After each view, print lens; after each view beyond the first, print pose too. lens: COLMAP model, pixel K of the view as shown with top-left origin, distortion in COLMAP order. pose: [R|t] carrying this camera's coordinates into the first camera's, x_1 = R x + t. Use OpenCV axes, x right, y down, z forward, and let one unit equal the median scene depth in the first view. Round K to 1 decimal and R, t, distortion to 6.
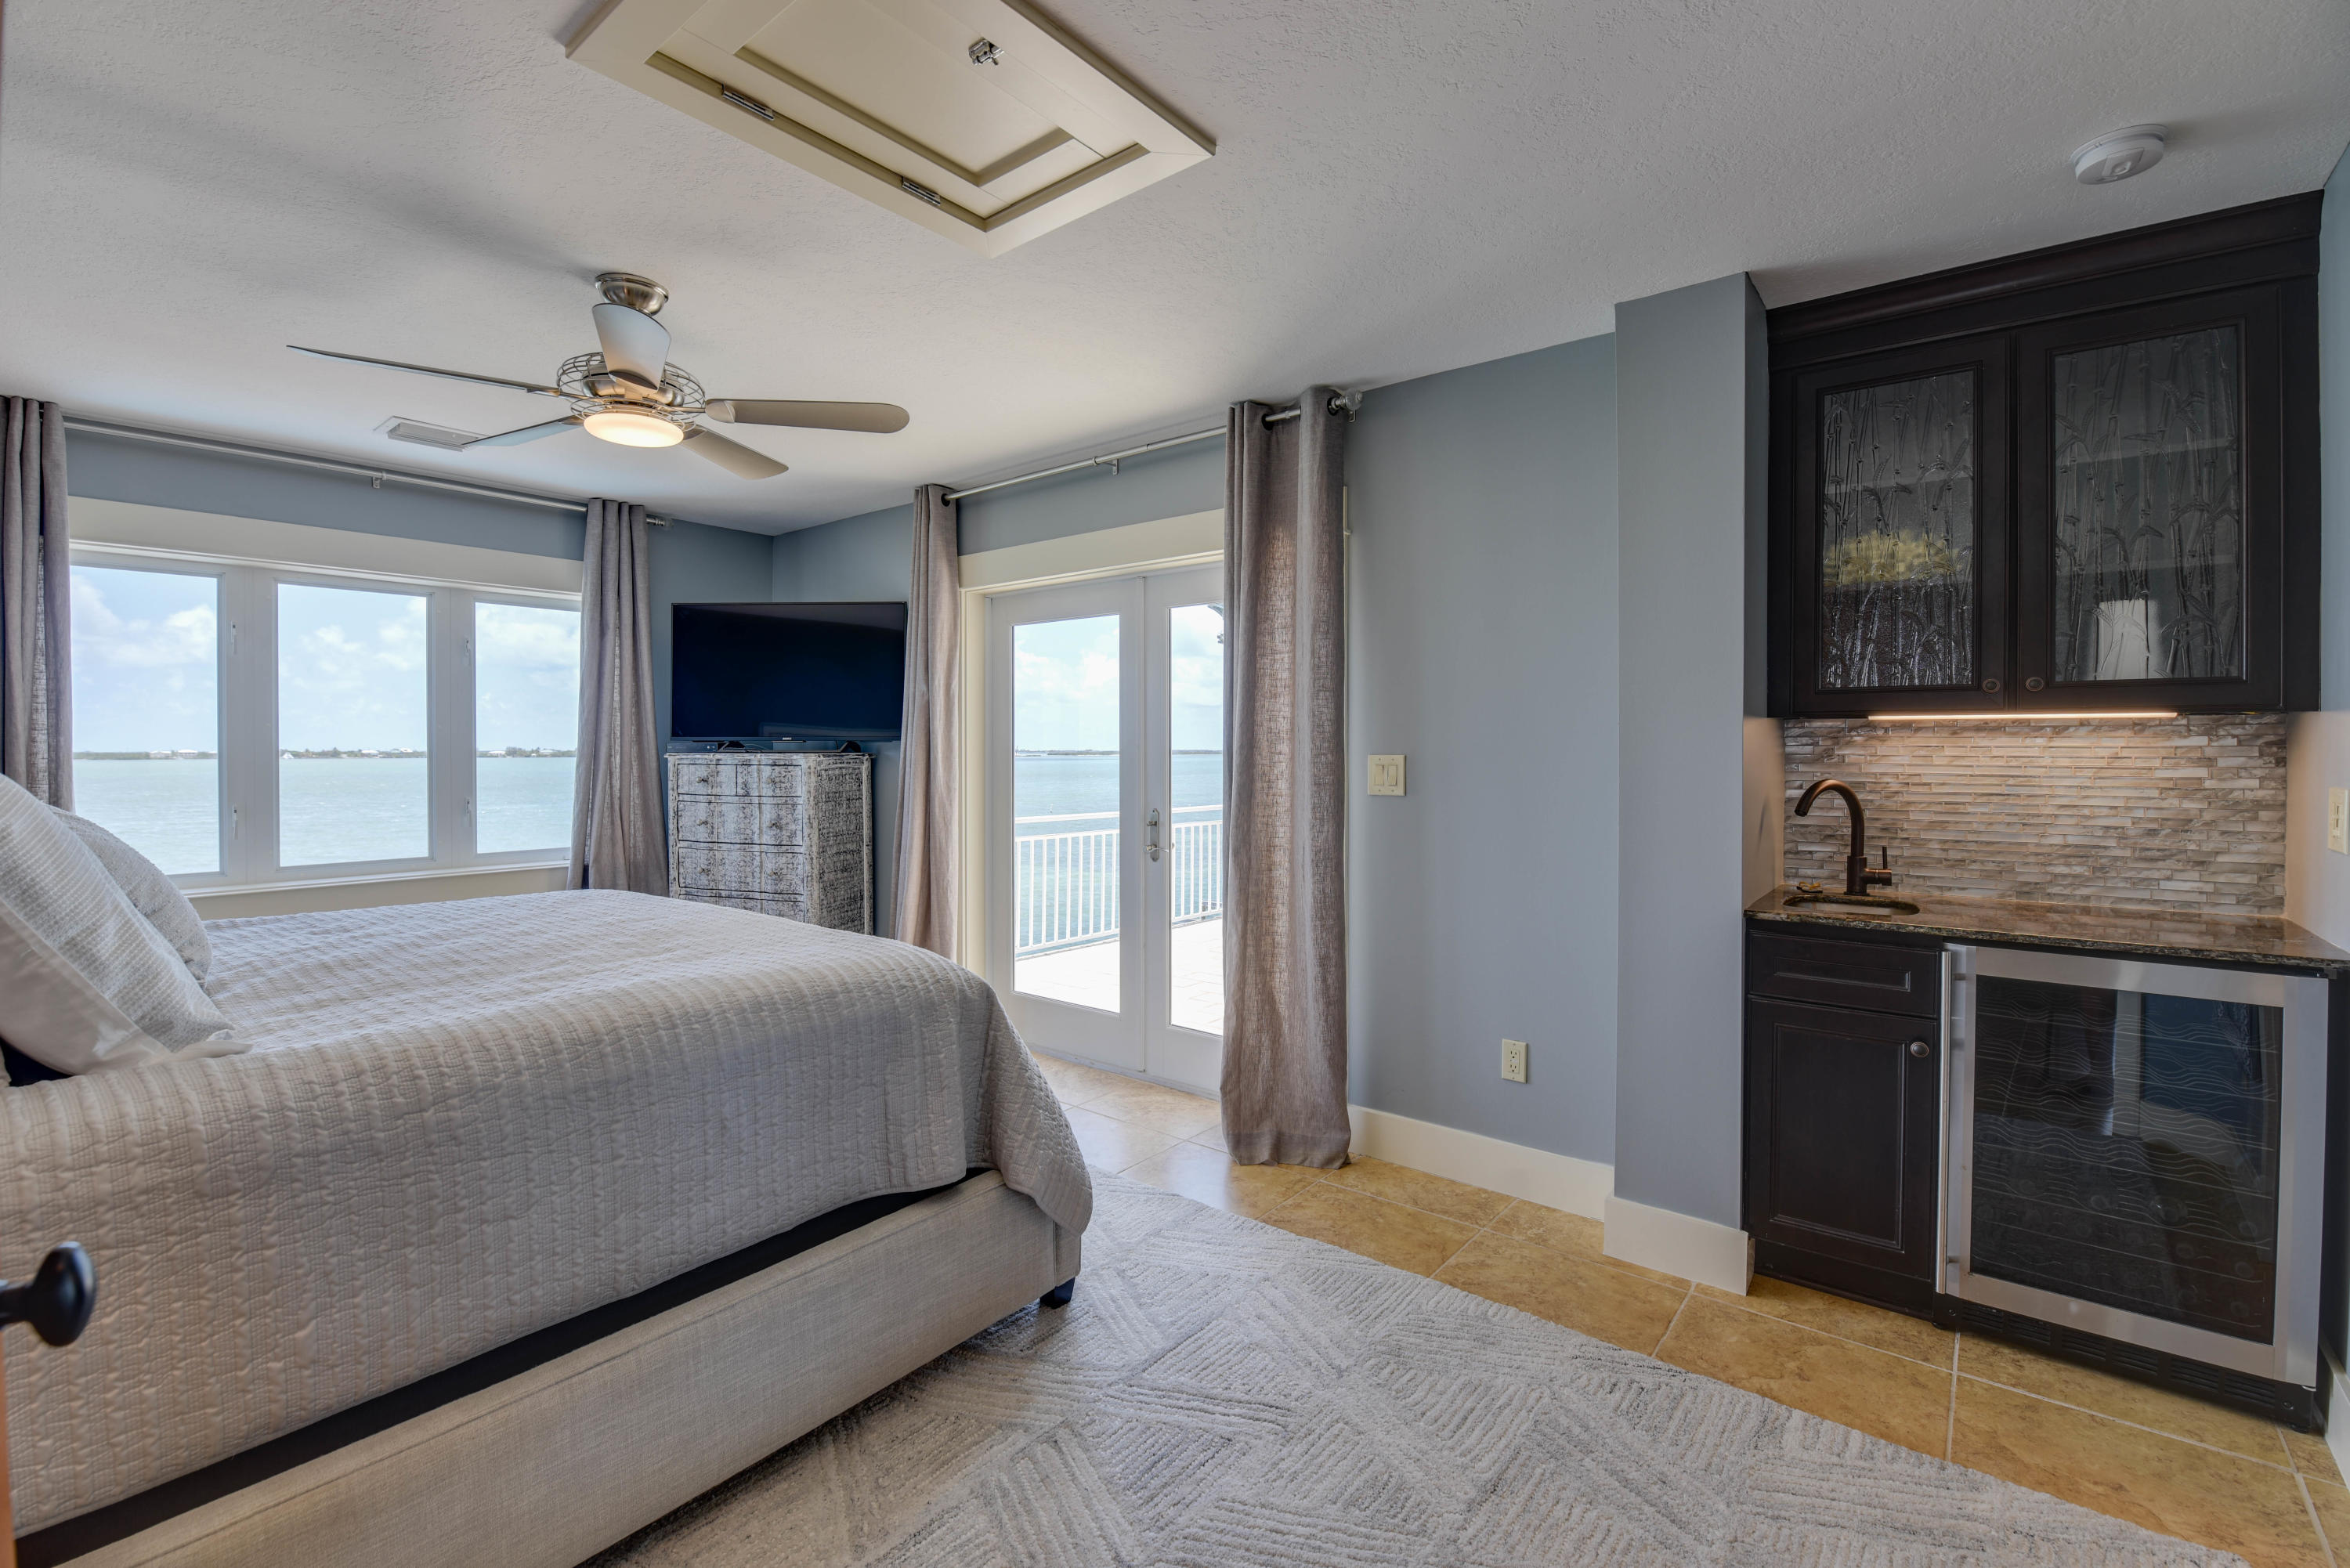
lens RADIAL K [[1035.9, 0, 1163.9], [0, 1035.9, 777.3], [0, 0, 1]] dist [-0.000786, -0.010300]
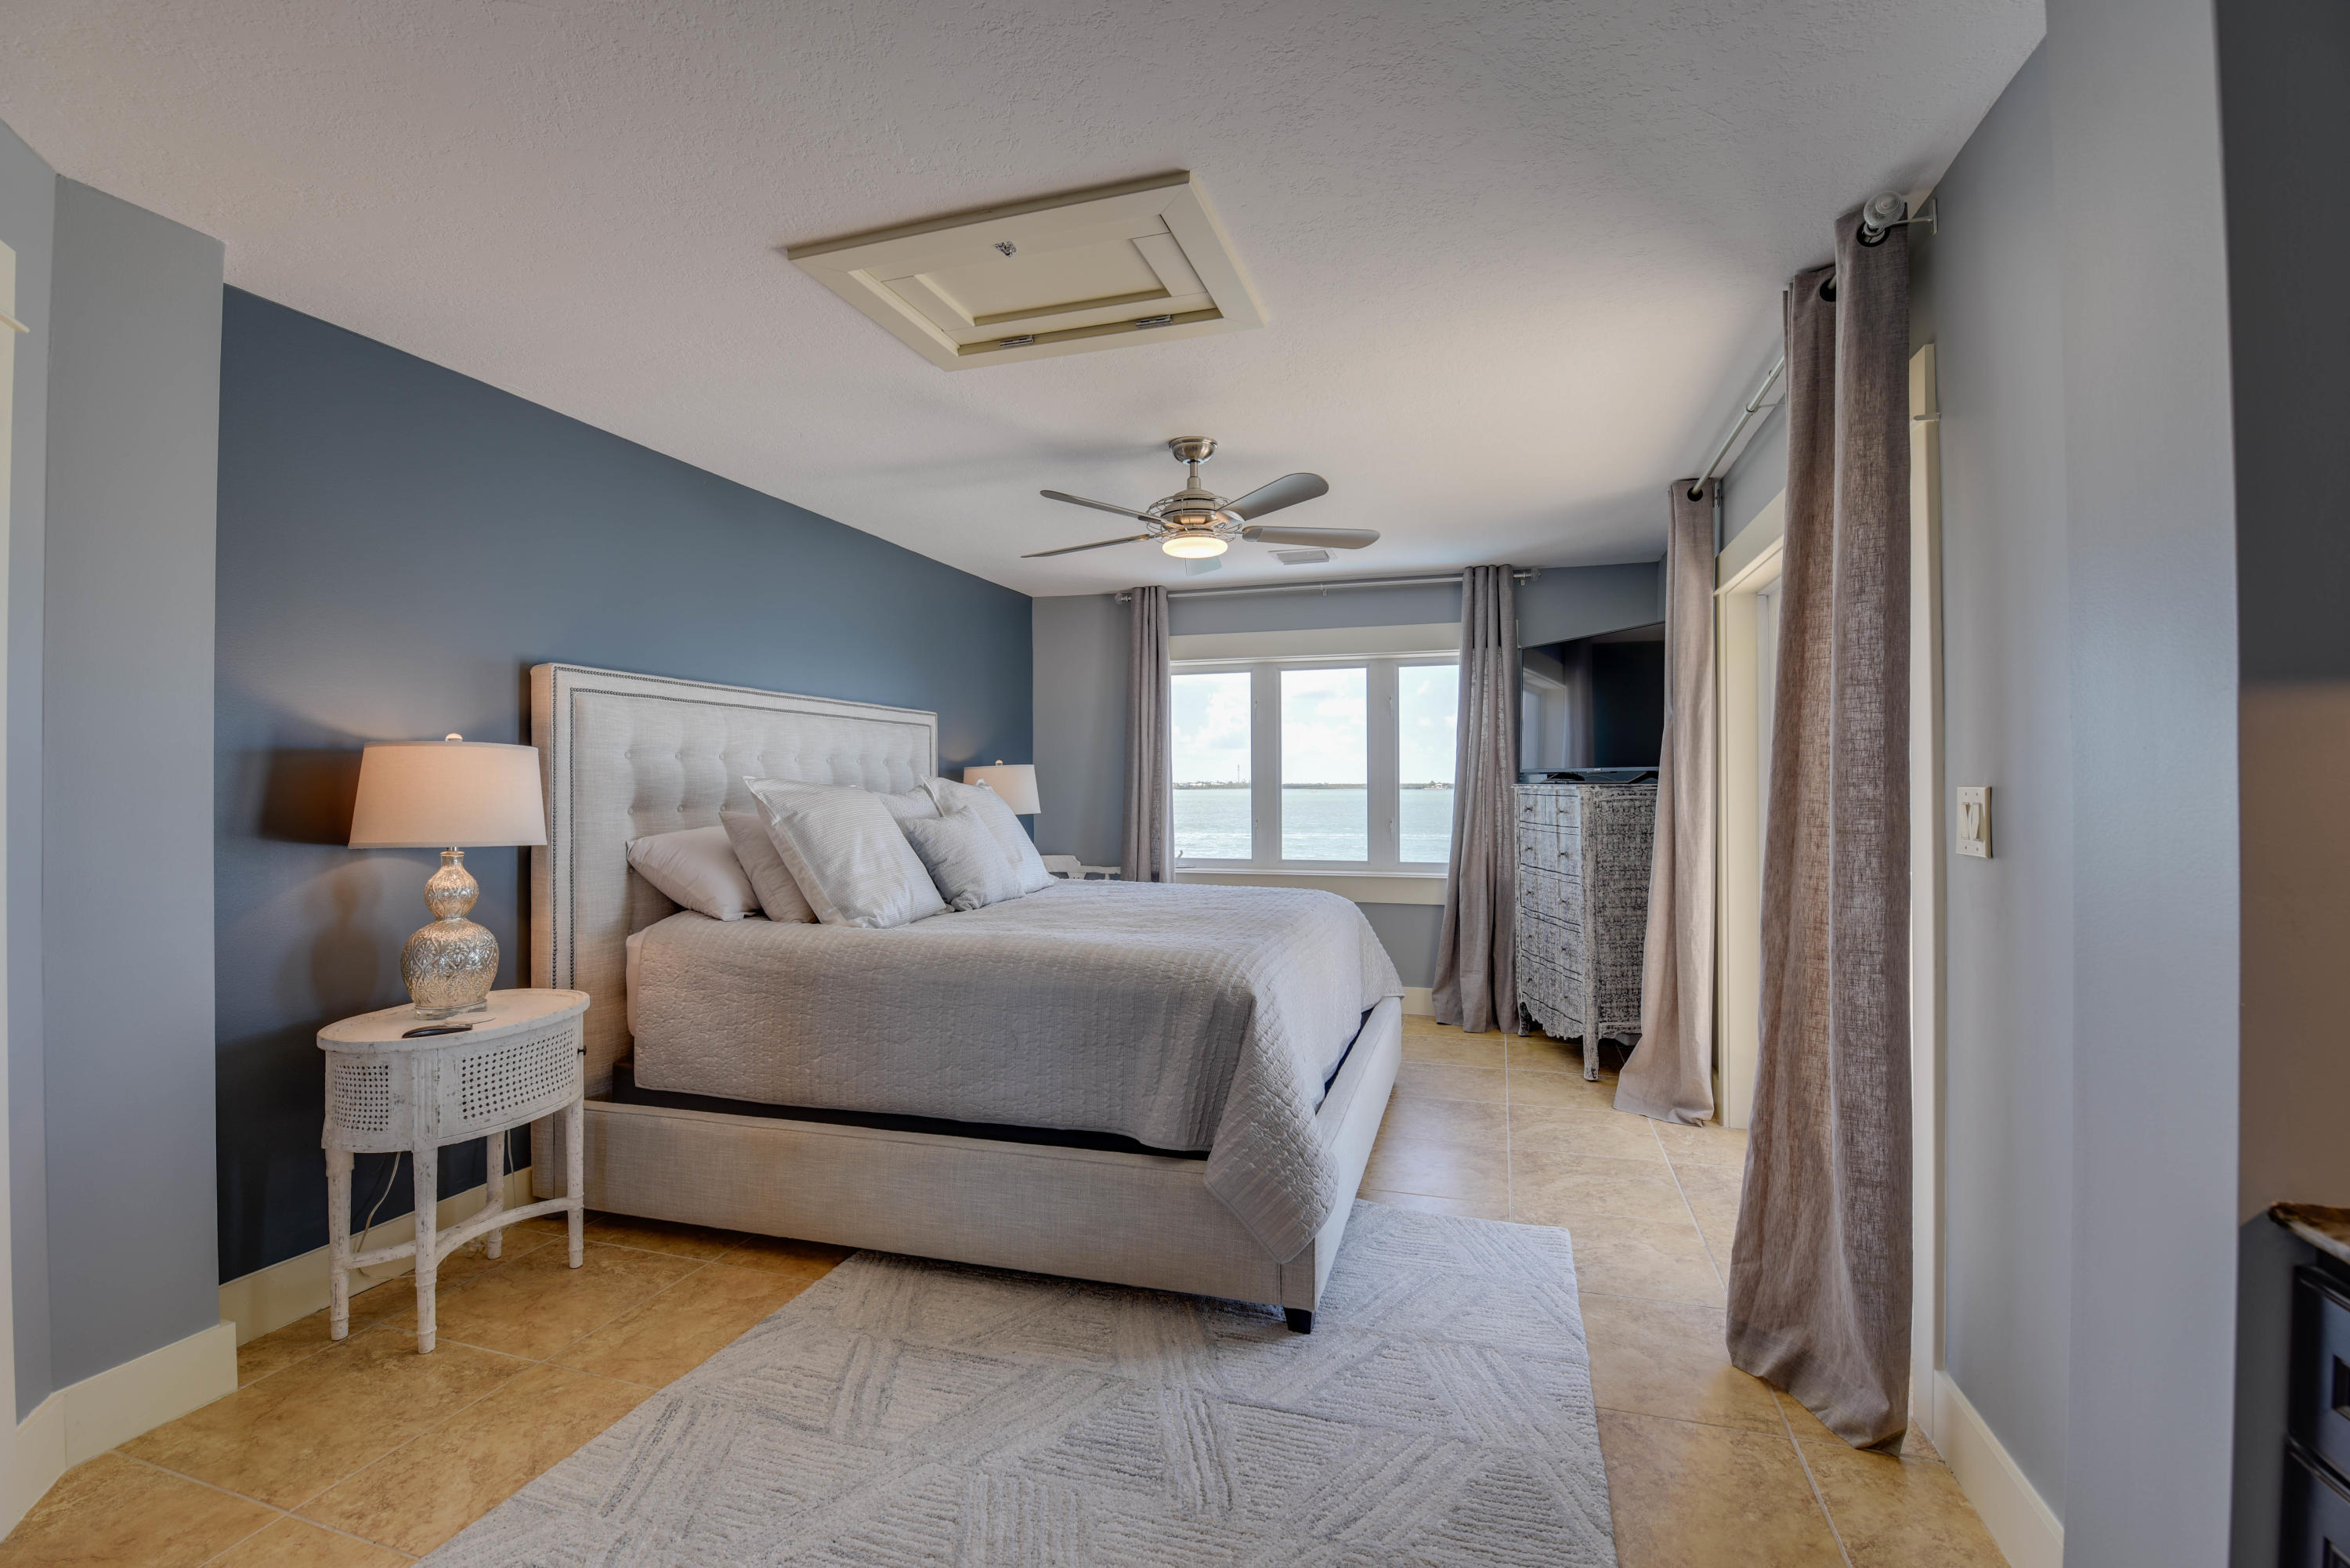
lens RADIAL K [[1022.4, 0, 1184.8], [0, 1022.4, 794.6], [0, 0, 1]] dist [0.000131, -0.009430]
pose [[0.371101, 0.009259, -0.928546, 0.564782], [-0.022178, 0.999753, 0.001105, -0.007802], [0.928328, 0.020183, 0.371215, 0.376262]]
